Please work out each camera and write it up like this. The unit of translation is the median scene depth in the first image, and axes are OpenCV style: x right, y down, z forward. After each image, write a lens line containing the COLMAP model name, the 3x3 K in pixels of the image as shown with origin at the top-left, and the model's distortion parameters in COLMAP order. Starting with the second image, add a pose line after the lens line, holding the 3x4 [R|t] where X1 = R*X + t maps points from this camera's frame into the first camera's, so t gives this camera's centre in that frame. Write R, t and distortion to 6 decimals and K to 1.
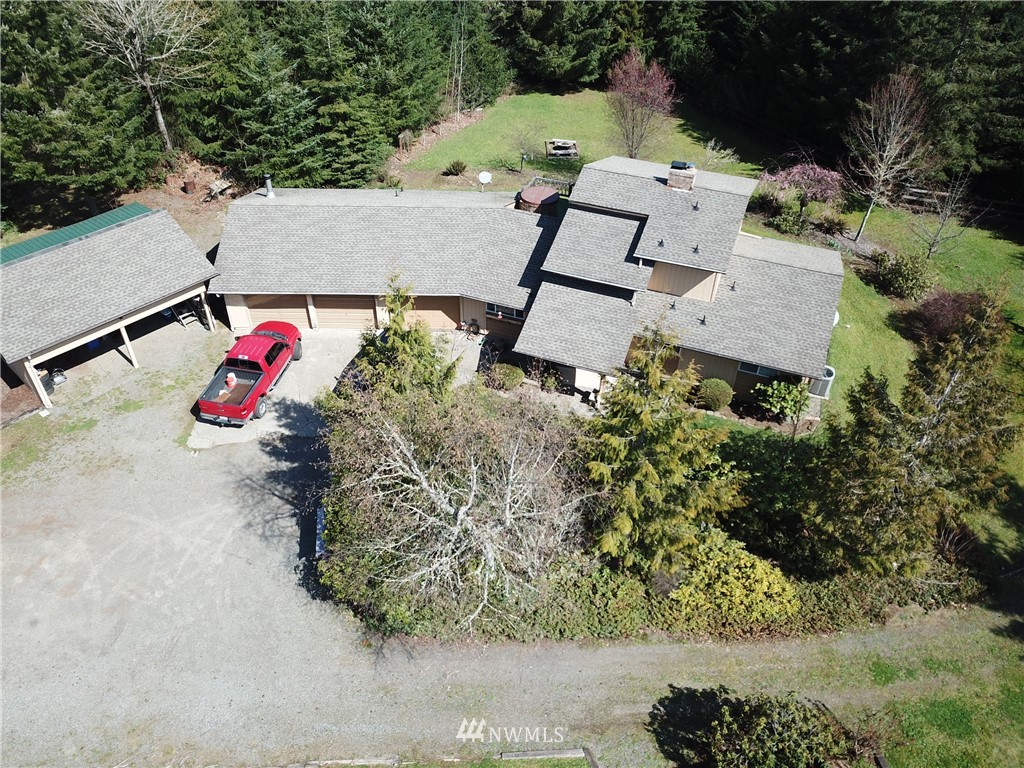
lens RADIAL K [[769.9, 0, 508.4], [0, 769.9, 387.8], [0, 0, 1]] dist [0.022110, -0.009158]
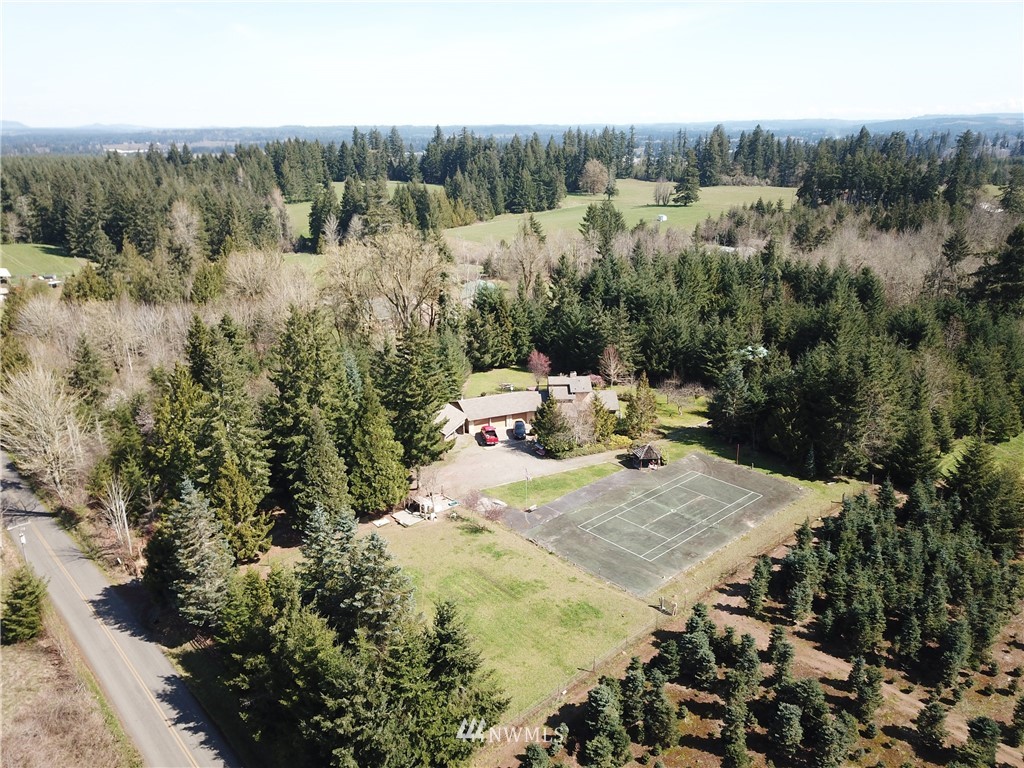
lens RADIAL K [[769.9, 0, 508.4], [0, 769.9, 387.8], [0, 0, 1]] dist [0.022110, -0.009158]
pose [[0.921029, -0.141383, 0.362928, -1.147750], [0.267376, 0.907065, -0.325183, 0.741279], [-0.283224, 0.396541, 0.873235, -1.759186]]
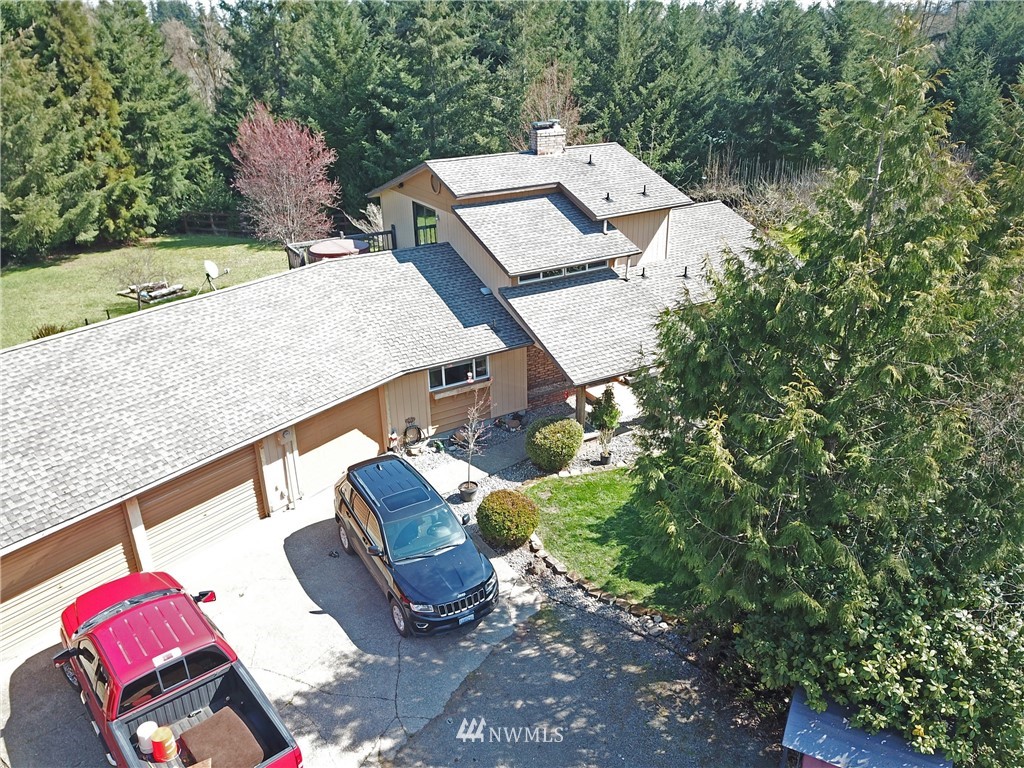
lens RADIAL K [[769.9, 0, 508.4], [0, 769.9, 387.8], [0, 0, 1]] dist [0.022110, -0.009158]
pose [[0.616628, -0.343531, 0.708347, -0.321811], [0.529949, 0.846507, -0.050794, -0.030266], [-0.582171, 0.406709, 0.704034, 0.417668]]
